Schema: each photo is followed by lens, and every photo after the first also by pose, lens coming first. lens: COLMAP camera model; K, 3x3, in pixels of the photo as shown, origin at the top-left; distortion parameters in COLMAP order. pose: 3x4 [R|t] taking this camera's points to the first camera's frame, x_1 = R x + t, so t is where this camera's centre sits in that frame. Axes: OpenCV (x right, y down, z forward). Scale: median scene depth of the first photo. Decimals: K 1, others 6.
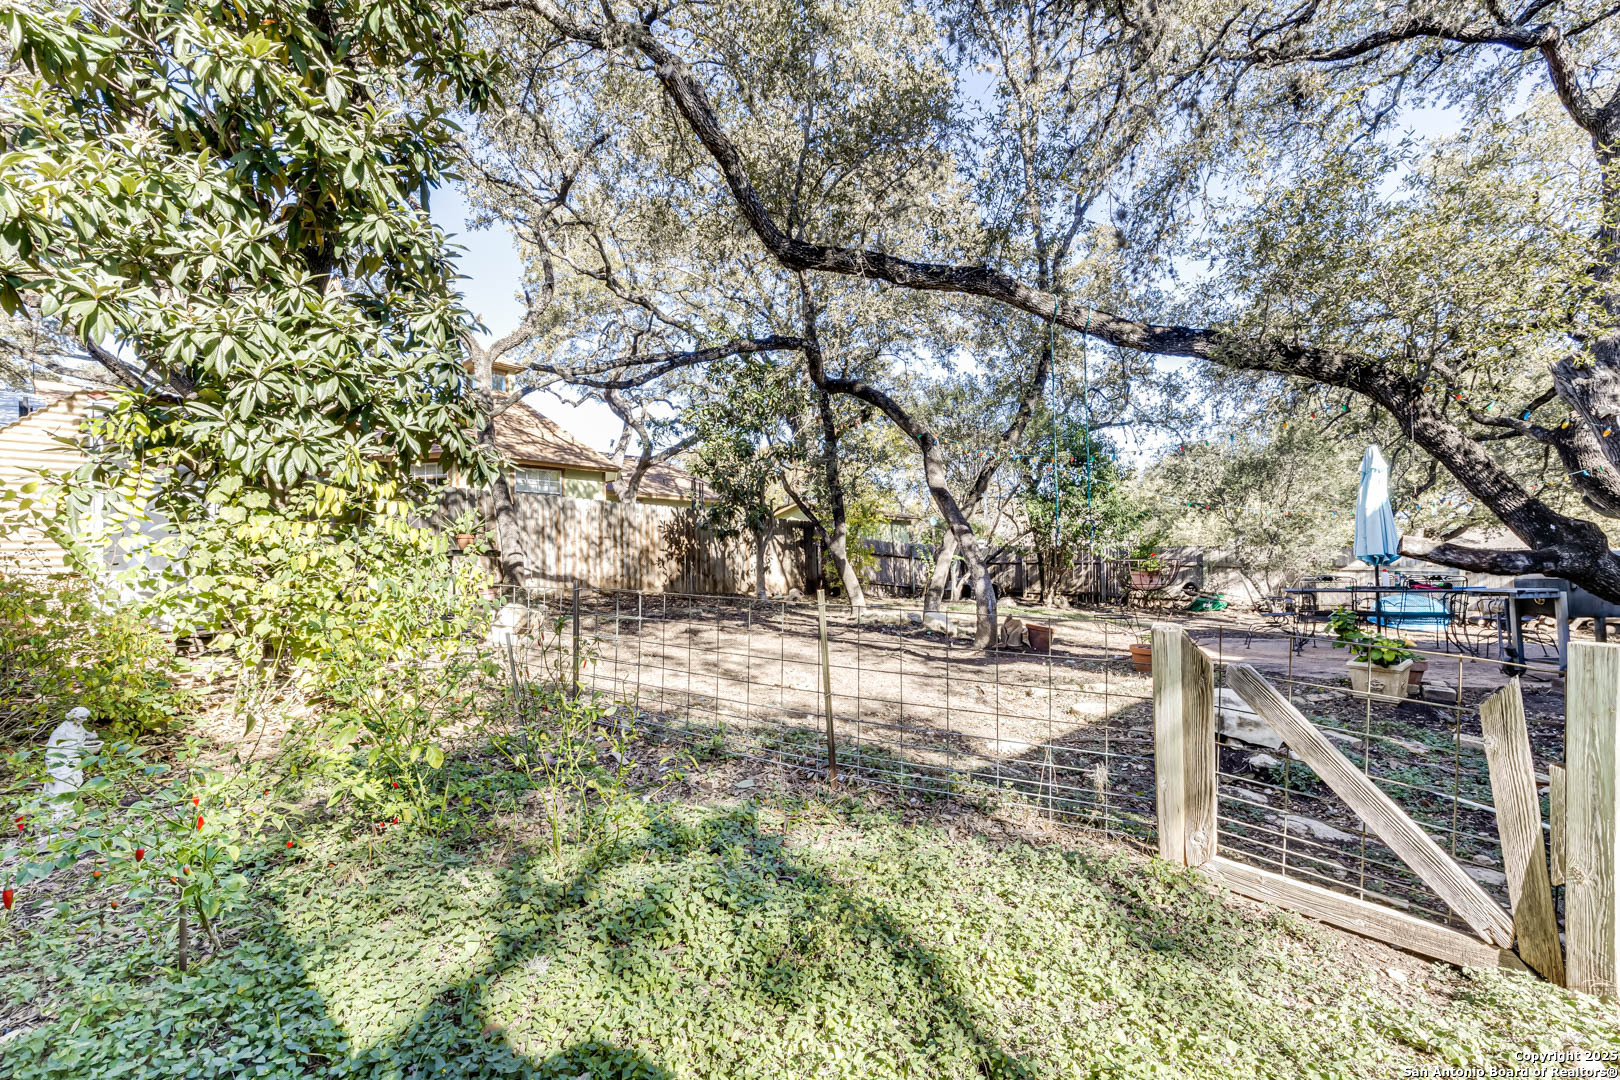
lens RADIAL K [[733.2, 0, 806.5], [0, 733.2, 545.0], [0, 0, 1]] dist [0.017573, -0.000741]
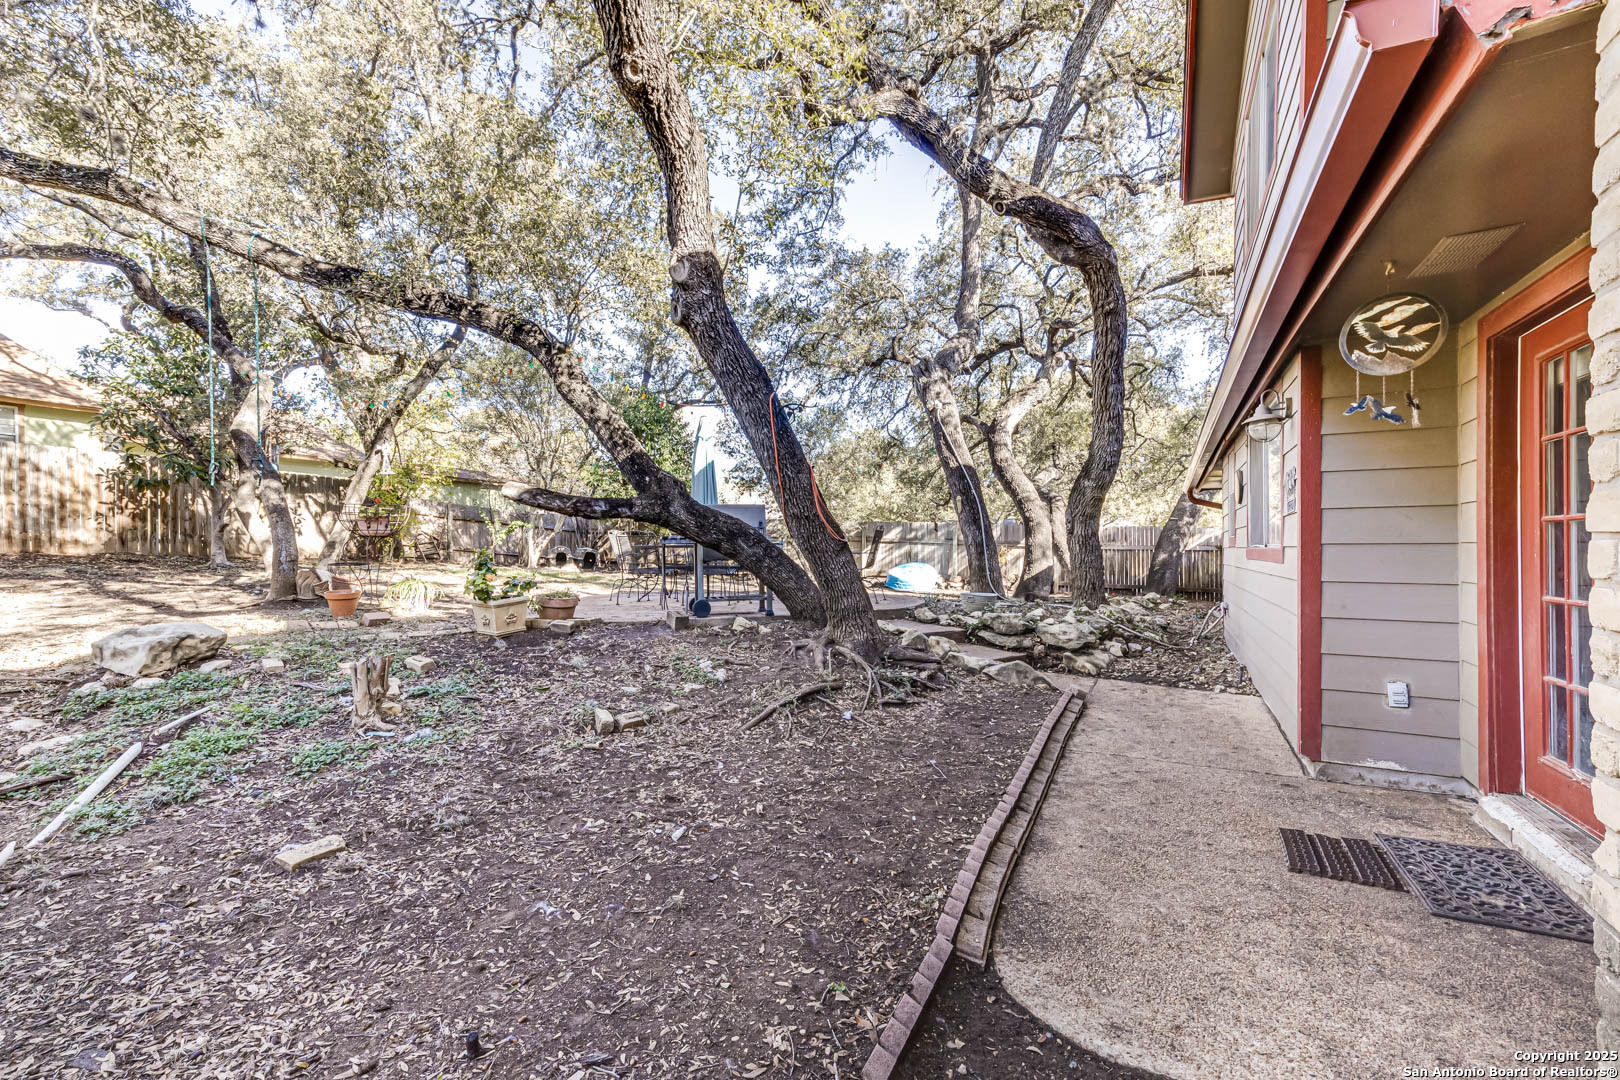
lens RADIAL K [[733.2, 0, 806.5], [0, 733.2, 545.0], [0, 0, 1]] dist [0.017573, -0.000741]
pose [[0.962170, 0.017557, 0.271884, 0.370805], [-0.024559, 0.999448, 0.022371, 0.018337], [-0.271341, -0.028202, 0.962070, -0.059936]]
